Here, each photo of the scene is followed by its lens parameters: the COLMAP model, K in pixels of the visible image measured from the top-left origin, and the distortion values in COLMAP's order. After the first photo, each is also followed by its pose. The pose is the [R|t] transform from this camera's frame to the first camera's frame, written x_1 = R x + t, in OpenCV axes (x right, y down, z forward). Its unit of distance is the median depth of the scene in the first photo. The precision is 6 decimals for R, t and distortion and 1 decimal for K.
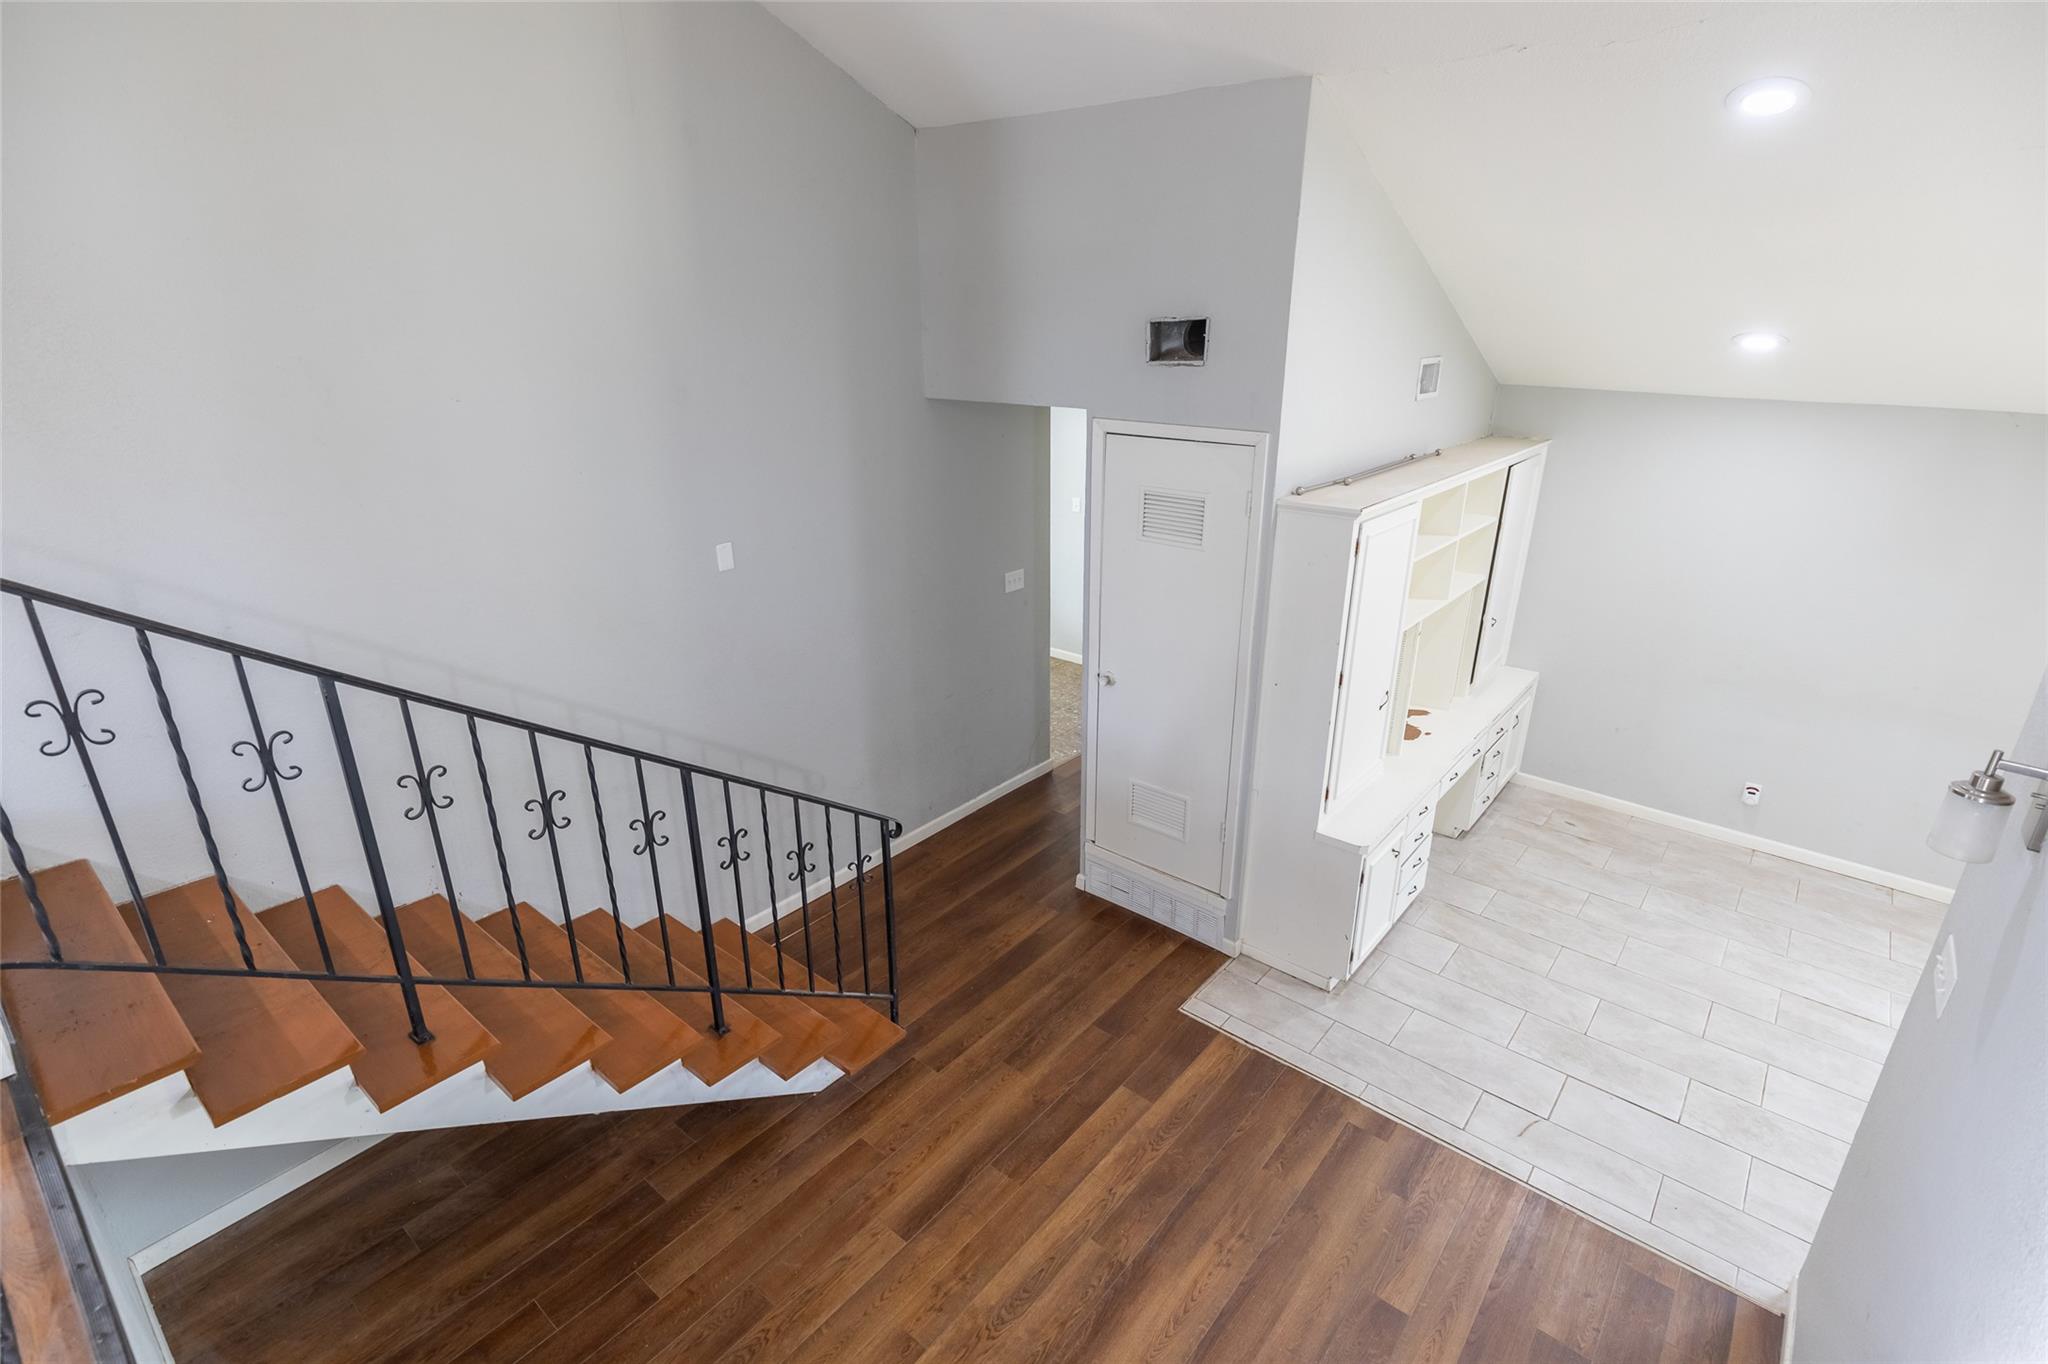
lens RADIAL K [[948.1, 0, 1026.2], [0, 948.1, 680.3], [0, 0, 1]] dist [0.000967, 0.000072]
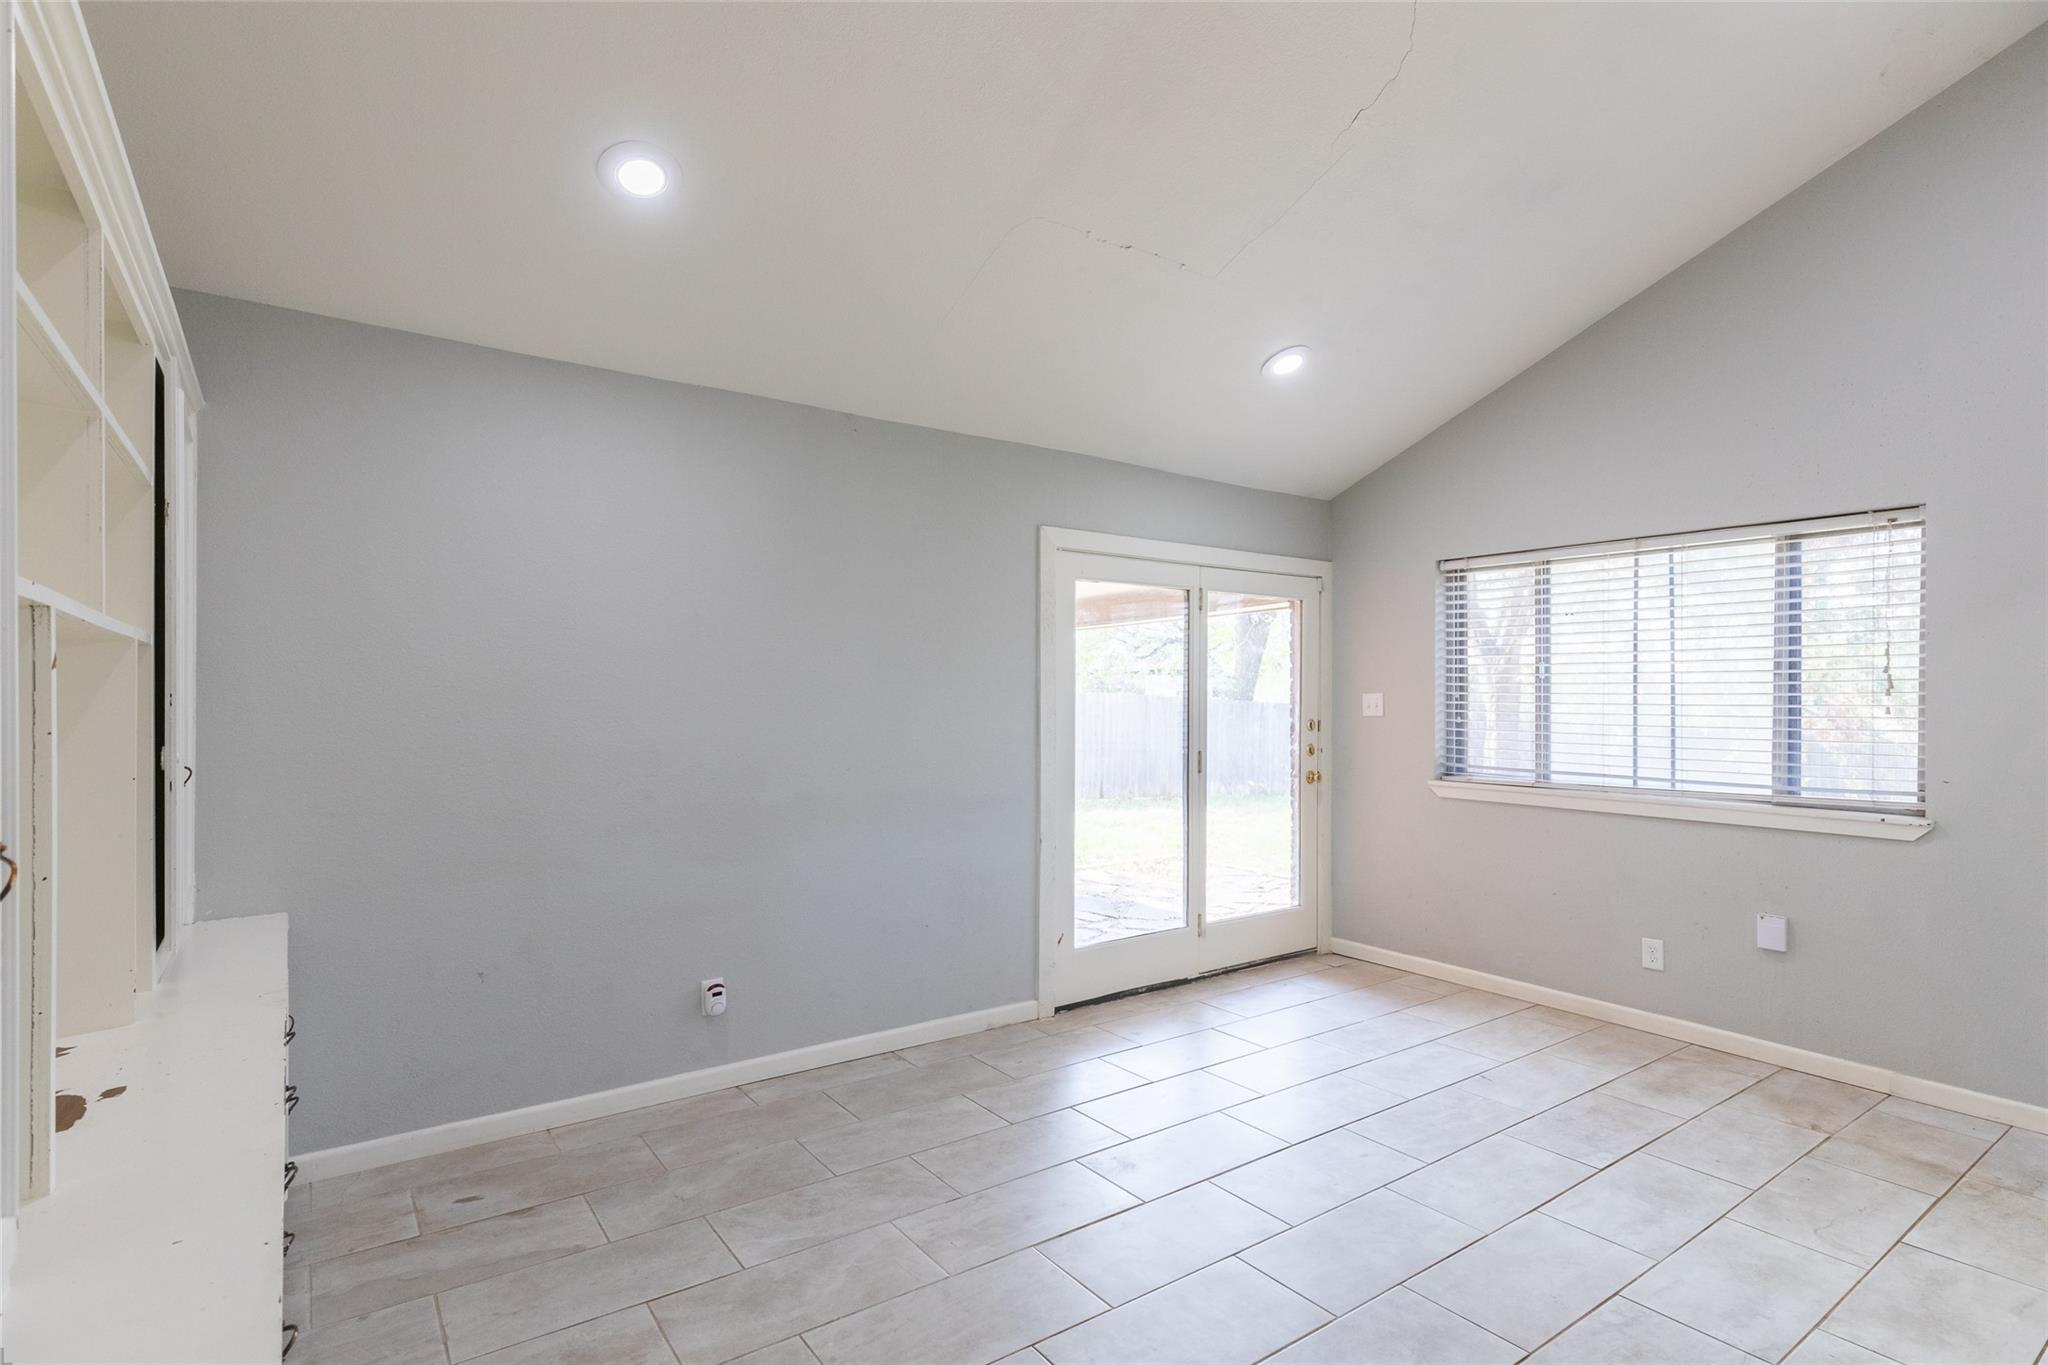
lens RADIAL K [[1004.3, 0, 1024.2], [0, 1004.3, 691.7], [0, 0, 1]] dist [-0.001553, -0.000120]
pose [[0.246022, -0.001376, 0.969263, 0.185337], [0.340175, 0.936511, -0.085015, 0.058464], [-0.907609, 0.350635, 0.230870, 0.595795]]
